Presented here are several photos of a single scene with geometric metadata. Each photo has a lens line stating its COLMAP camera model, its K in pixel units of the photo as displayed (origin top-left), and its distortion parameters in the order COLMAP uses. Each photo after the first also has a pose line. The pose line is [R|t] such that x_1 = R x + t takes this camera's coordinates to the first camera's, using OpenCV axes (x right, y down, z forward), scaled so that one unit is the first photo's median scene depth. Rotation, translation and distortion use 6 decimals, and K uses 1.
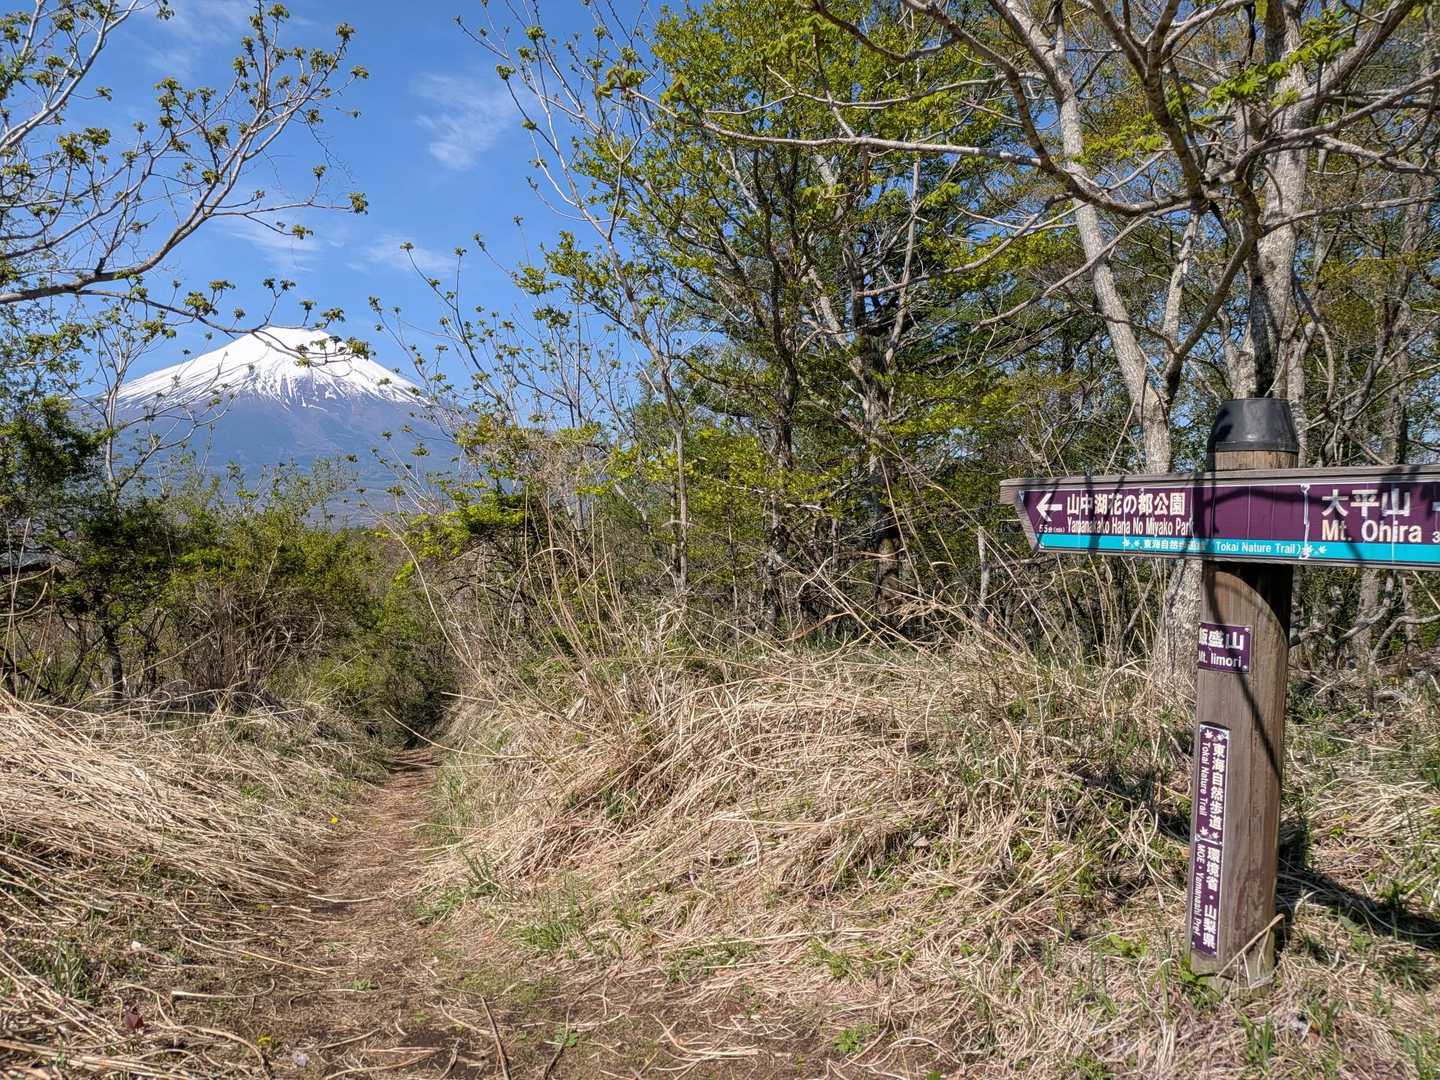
lens RADIAL K [[1072.2, 0, 677.3], [0, 1072.2, 537.2], [0, 0, 1]] dist [0.003271, -0.002341]
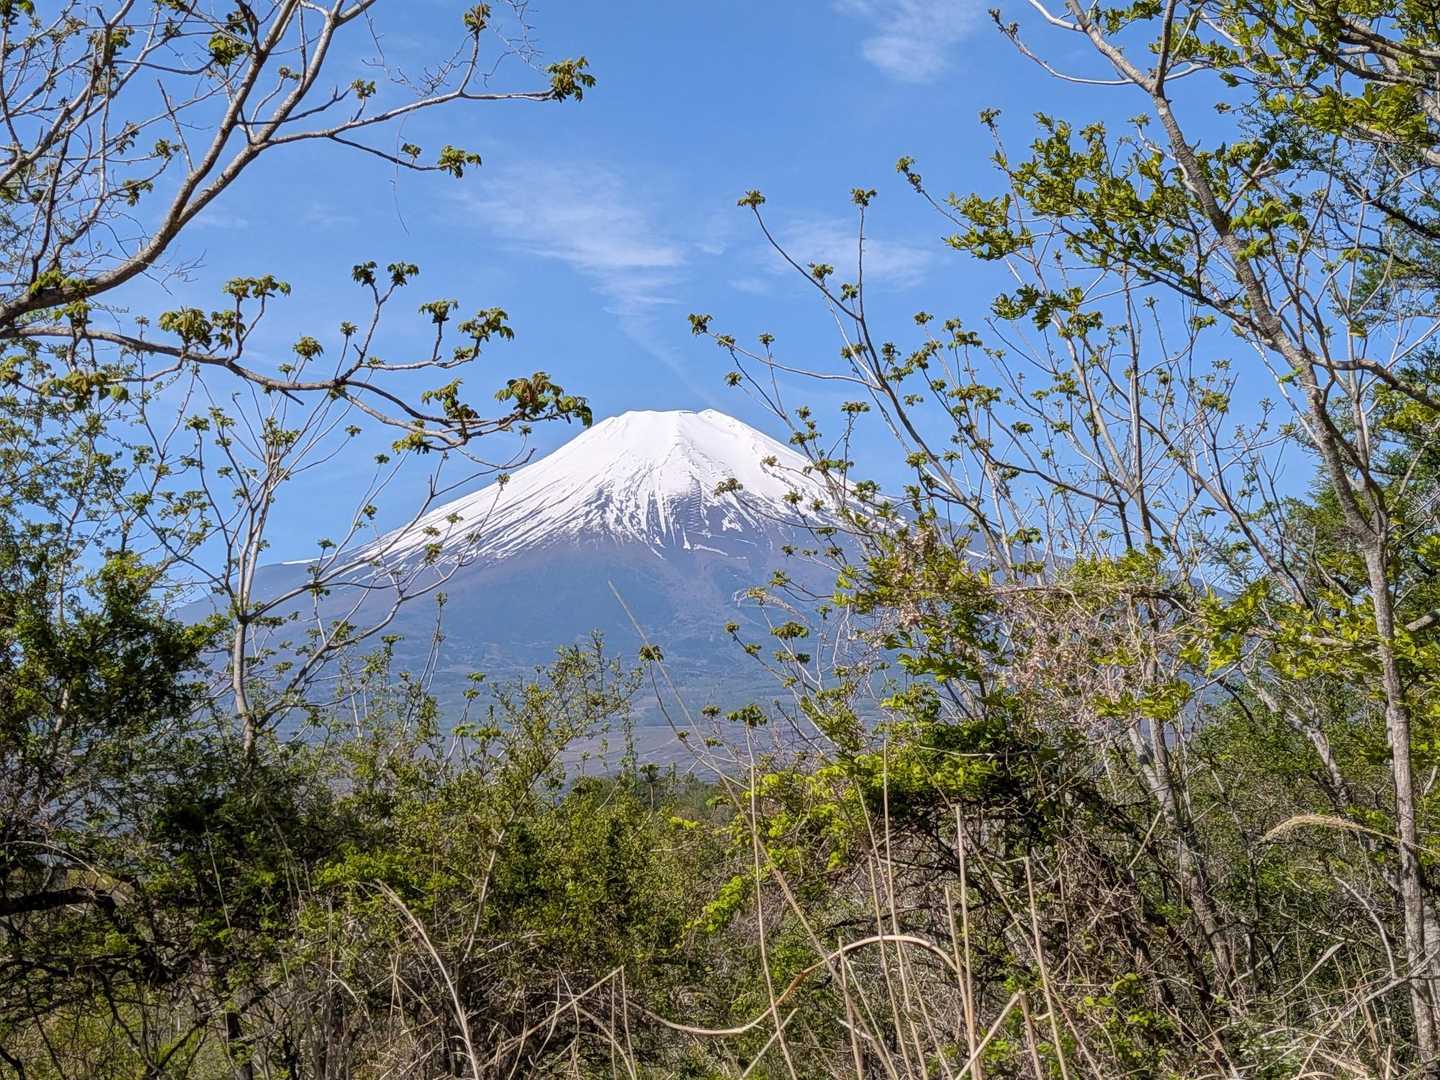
lens RADIAL K [[2017.5, 0, 720.0], [0, 2017.5, 540.0], [0, 0, 1]] dist [-0.007071, 0.003477]
pose [[0.946069, -0.066942, -0.316973, 0.009045], [0.030692, 0.992538, -0.118011, -0.016294], [0.322508, 0.101918, 0.941064, 0.180359]]
